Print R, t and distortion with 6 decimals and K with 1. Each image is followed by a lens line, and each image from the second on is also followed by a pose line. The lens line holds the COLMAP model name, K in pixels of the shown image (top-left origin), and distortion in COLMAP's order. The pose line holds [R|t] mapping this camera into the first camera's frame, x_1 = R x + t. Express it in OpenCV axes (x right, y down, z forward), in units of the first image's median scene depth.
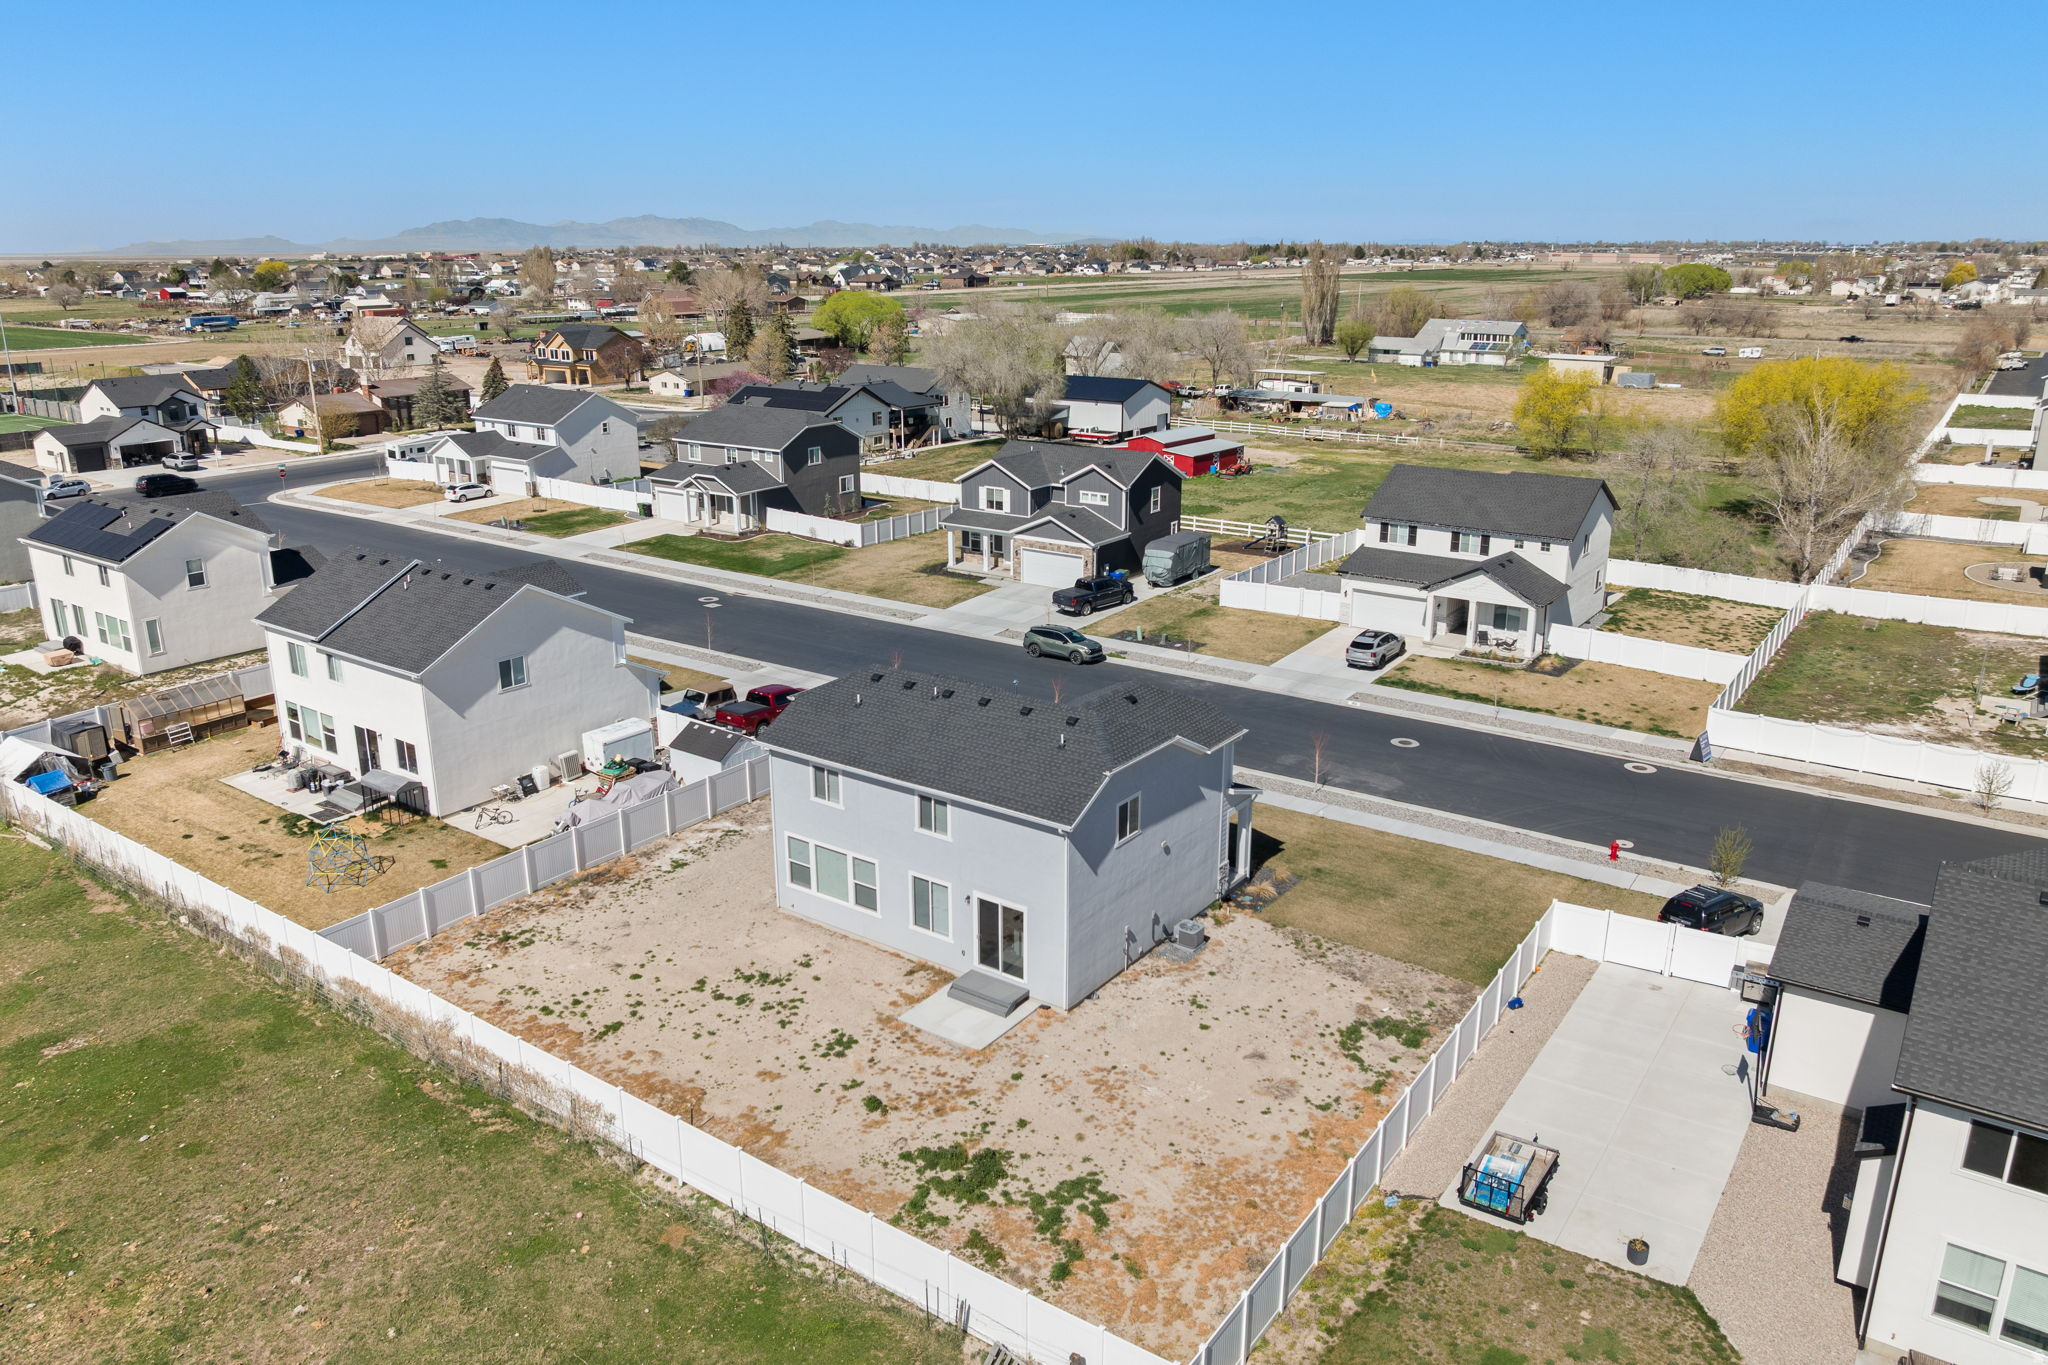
lens RADIAL K [[1444.7, 0, 1030.5], [0, 1444.7, 647.0], [0, 0, 1]] dist [-0.037465, -0.000265]
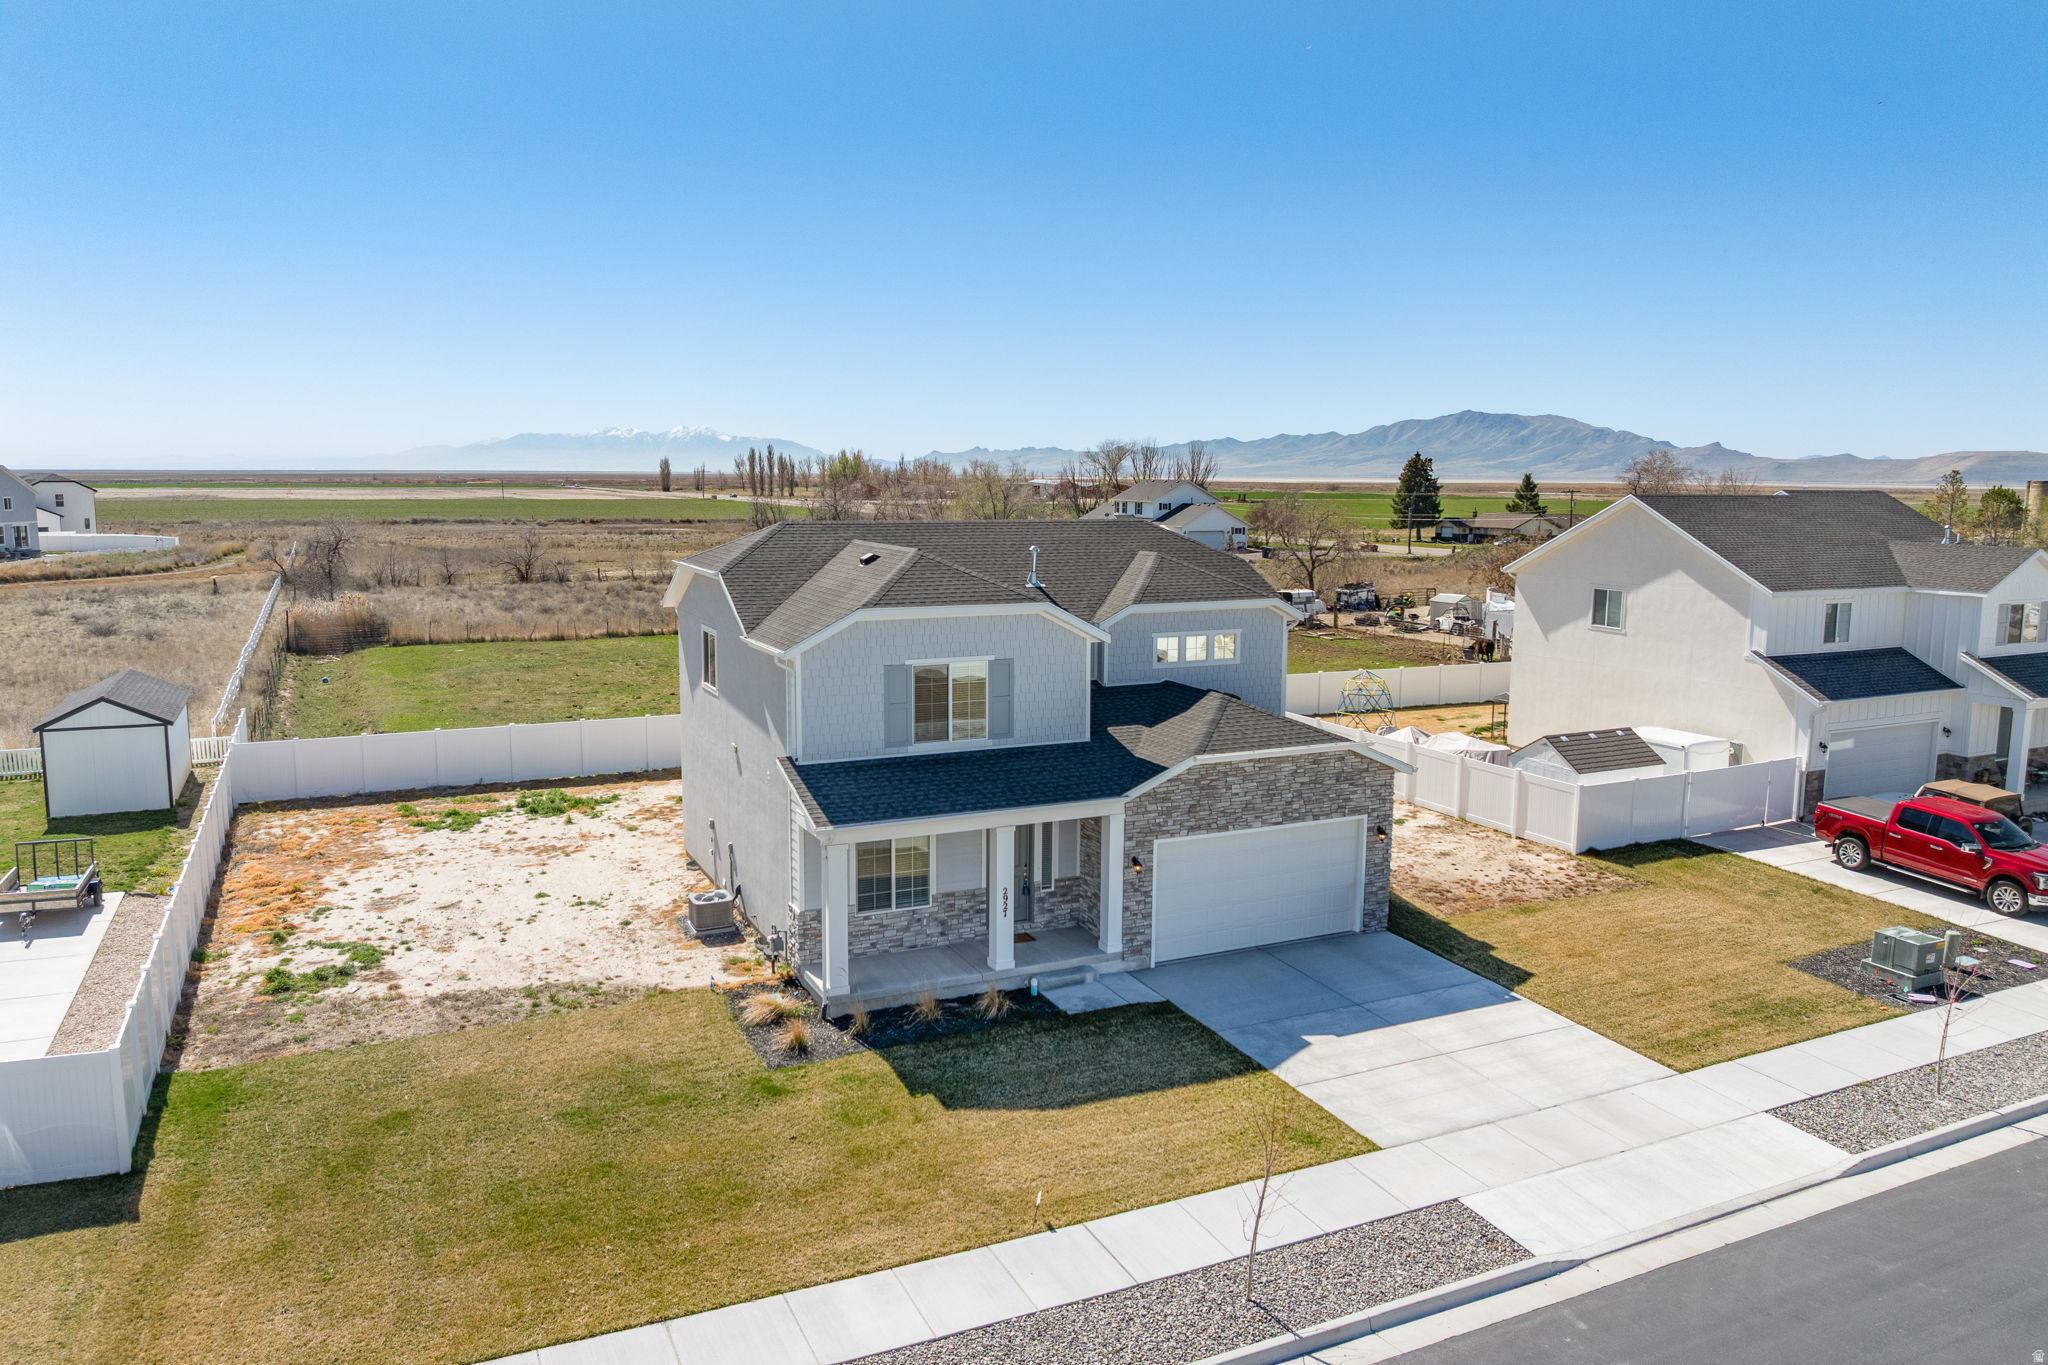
lens RADIAL K [[1444.7, 0, 1033.4], [0, 1444.7, 658.5], [0, 0, 1]] dist [-0.037465, -0.000265]
pose [[-0.480945, 0.110081, -0.869813, 0.473873], [-0.243650, 0.936227, 0.253208, -0.079271], [0.842215, 0.333709, -0.423452, 1.108311]]
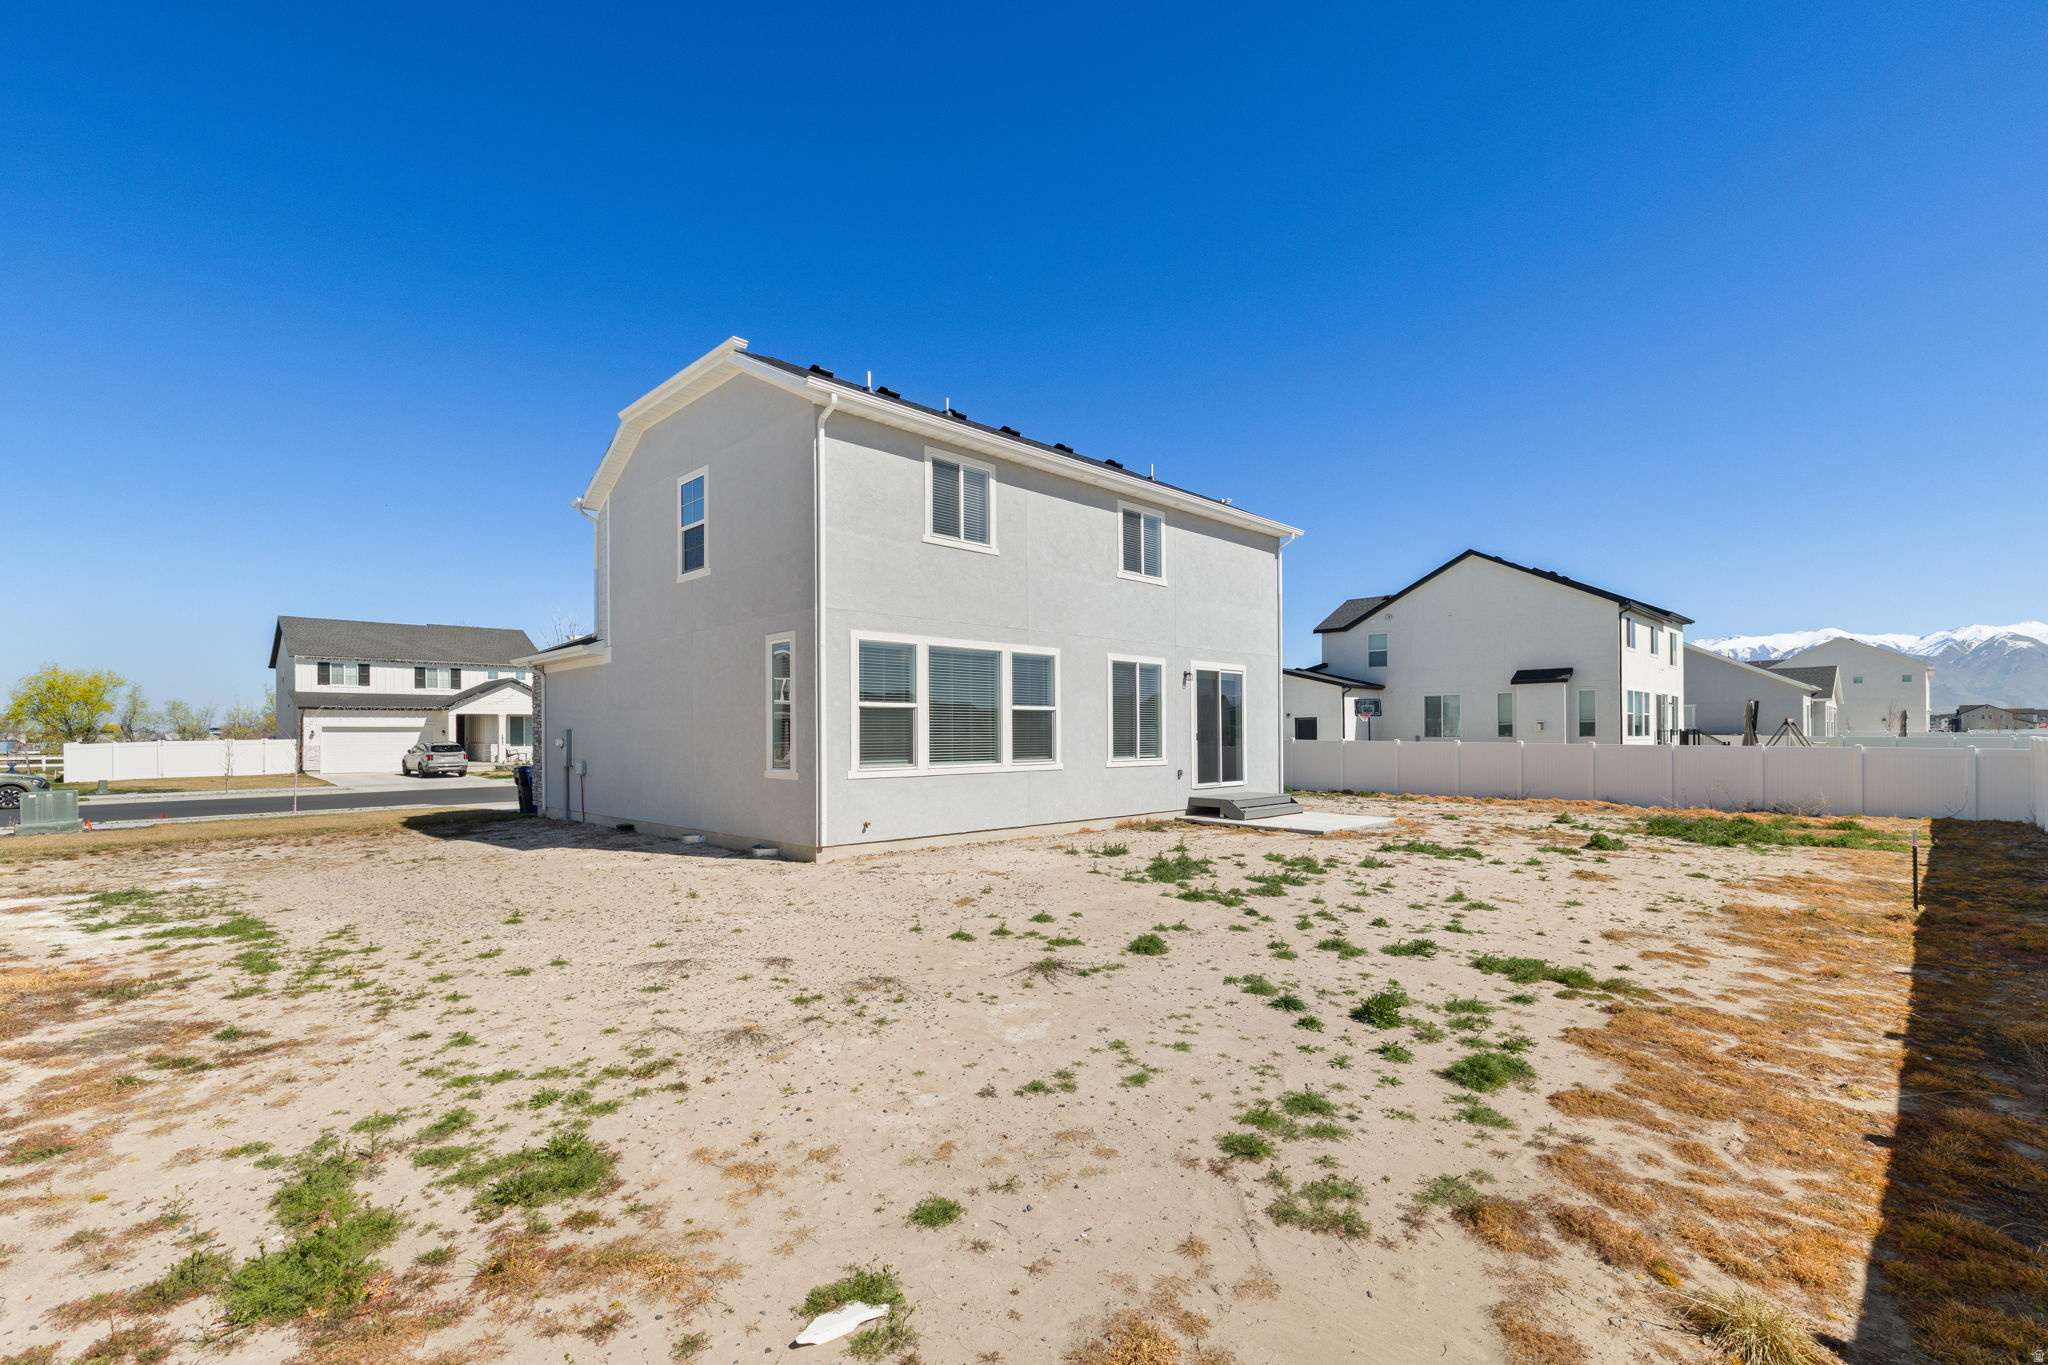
lens RADIAL K [[909.4, 0, 1014.9], [0, 909.4, 722.3], [0, 0, 1]] dist [-0.000195, 0.000392]
pose [[0.177200, 0.014478, 0.984068, -0.351639], [0.271600, 0.960344, -0.063035, 0.153532], [-0.945956, 0.278443, 0.166240, 0.780159]]
